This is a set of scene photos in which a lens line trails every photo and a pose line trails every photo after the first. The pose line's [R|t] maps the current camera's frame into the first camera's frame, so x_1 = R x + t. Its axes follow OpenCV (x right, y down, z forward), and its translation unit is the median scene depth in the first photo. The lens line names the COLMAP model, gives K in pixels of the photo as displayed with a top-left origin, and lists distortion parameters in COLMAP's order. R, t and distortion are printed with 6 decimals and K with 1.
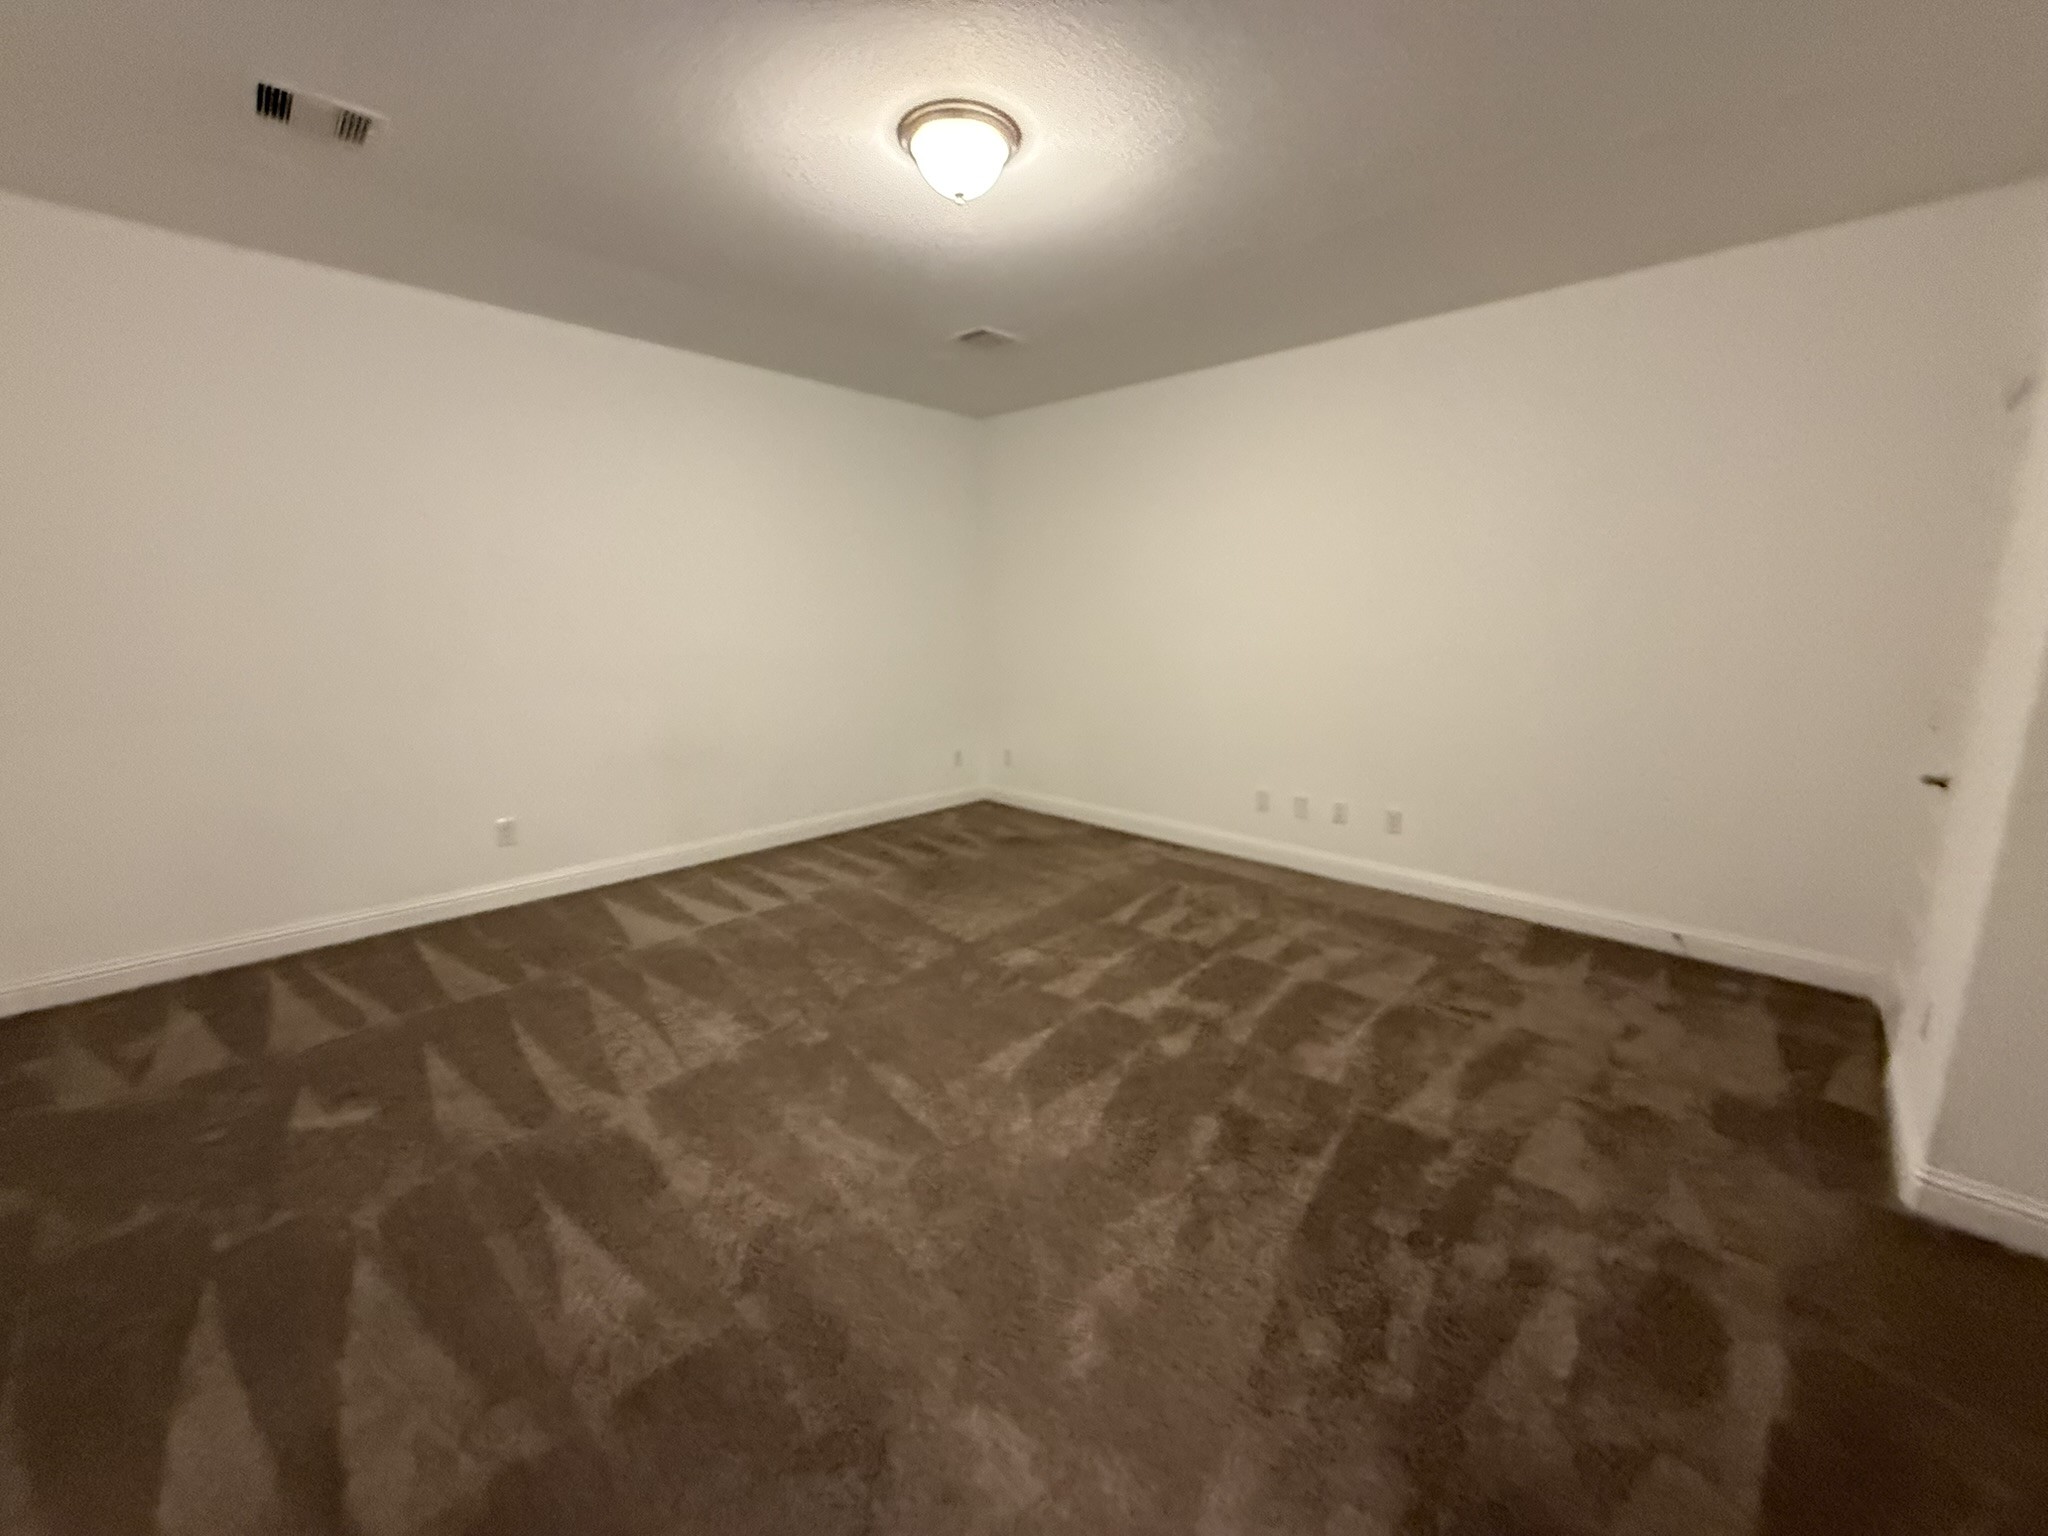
lens RADIAL K [[815.4, 0, 1009.3], [0, 815.4, 768.4], [0, 0, 1]] dist [0.000750, -0.000758]
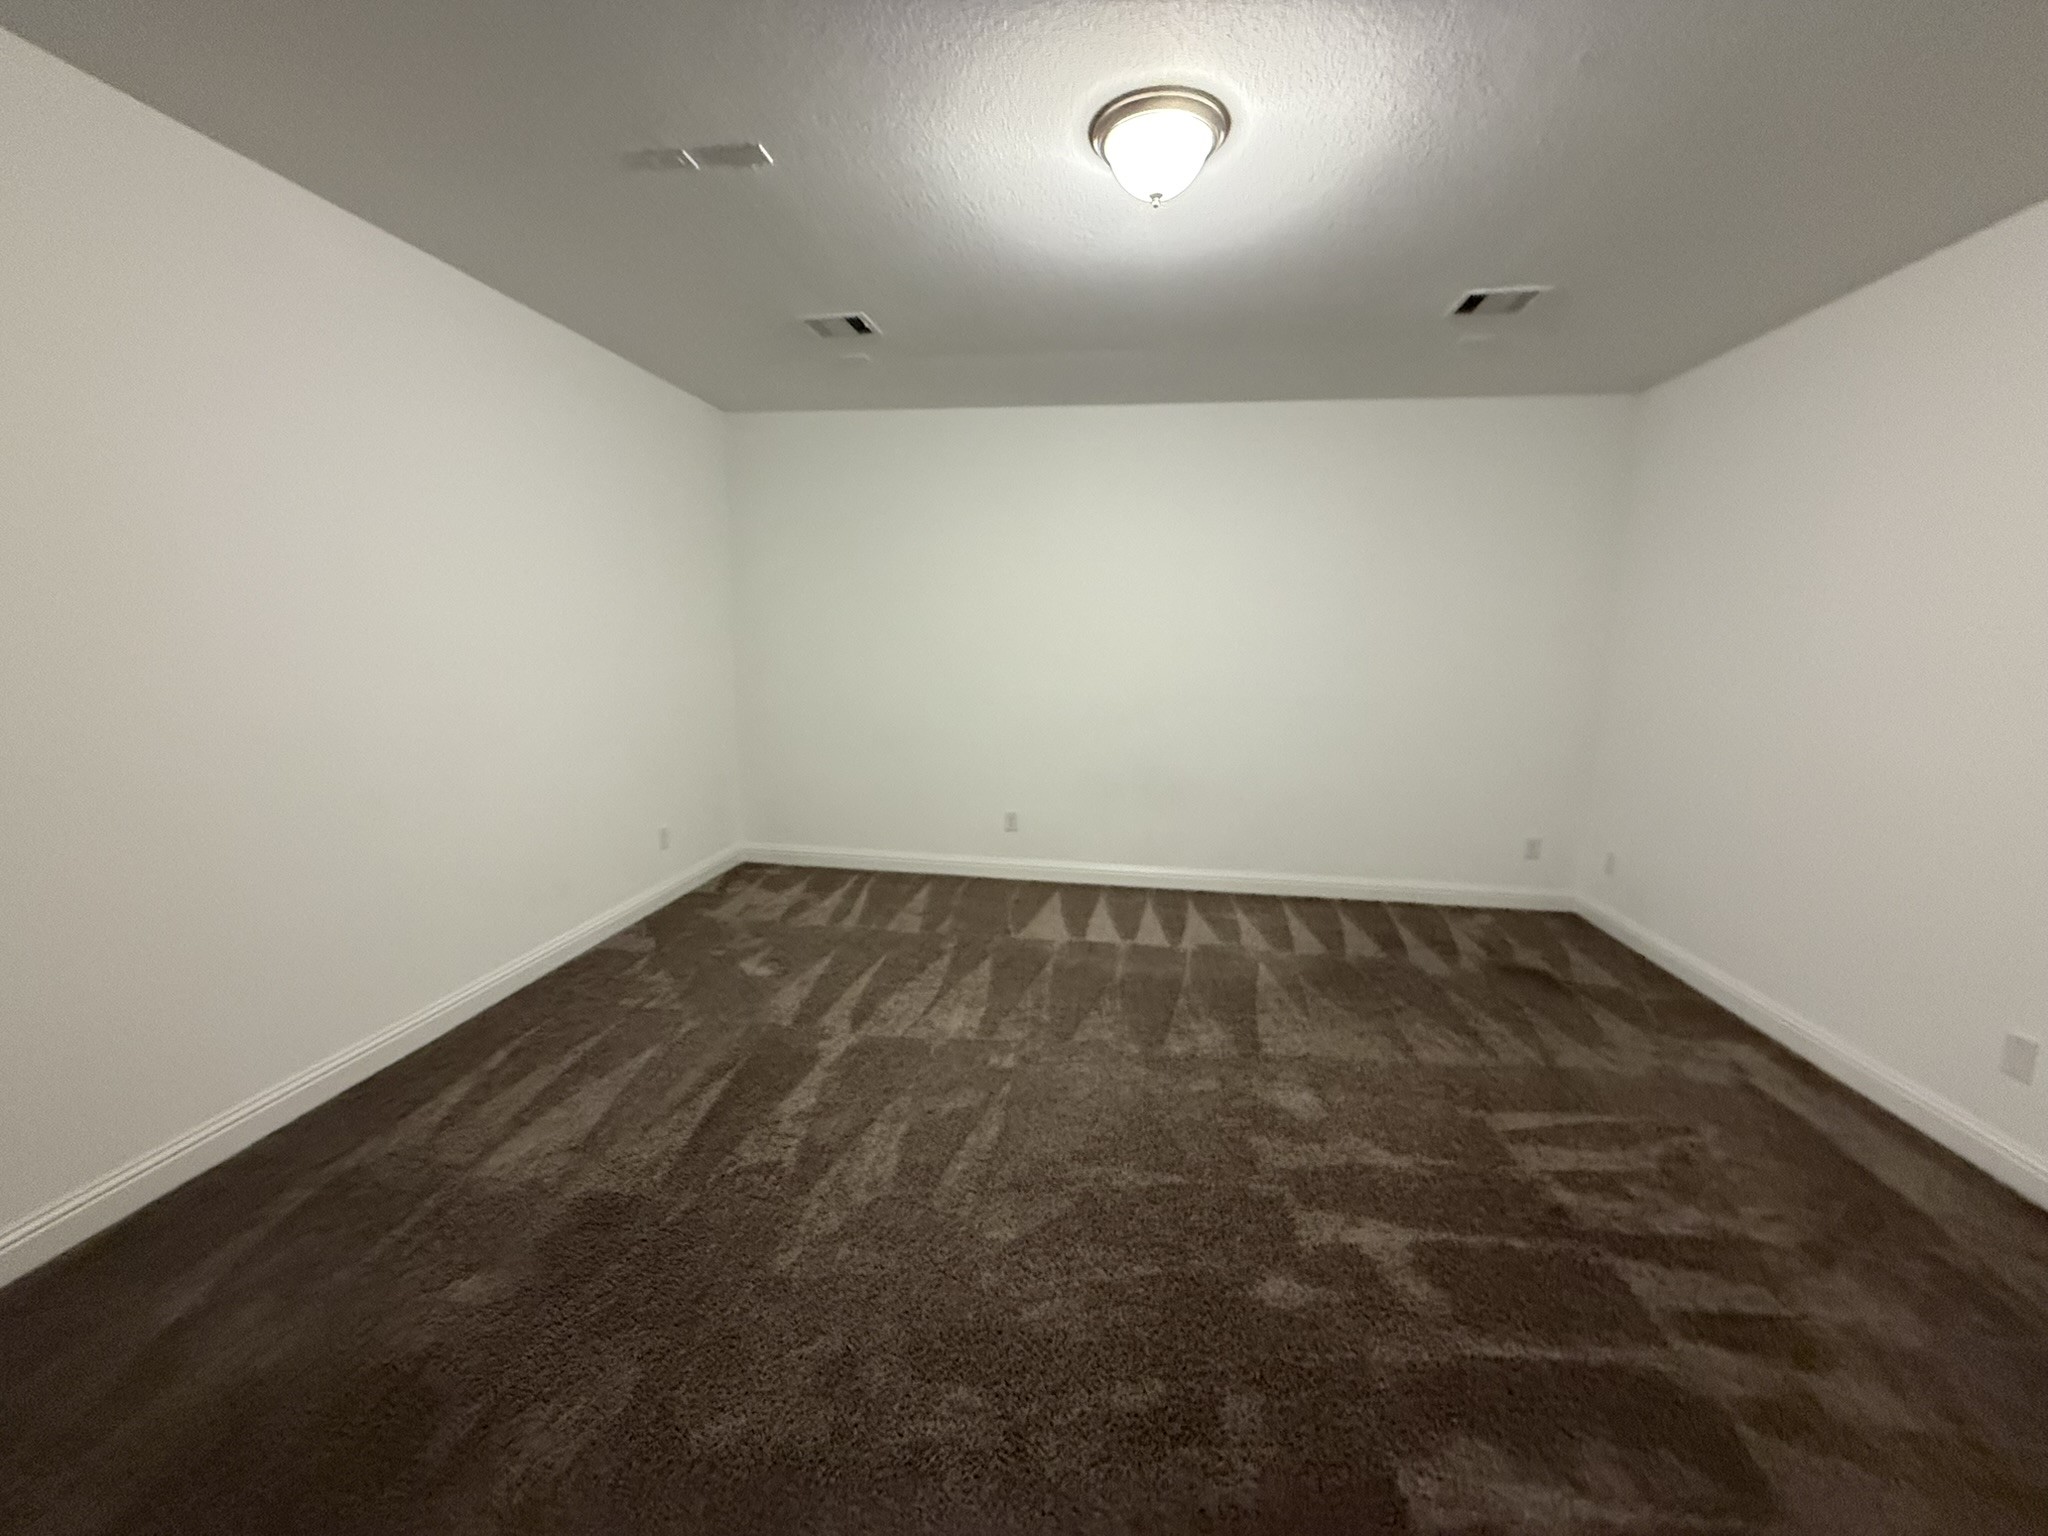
lens RADIAL K [[815.4, 0, 1030.8], [0, 815.4, 770.9], [0, 0, 1]] dist [0.000750, -0.000758]
pose [[0.588154, 0.141389, -0.796294, 0.554515], [-0.170531, 0.984144, 0.048787, -0.090588], [0.790566, 0.107099, 0.602939, 0.359327]]
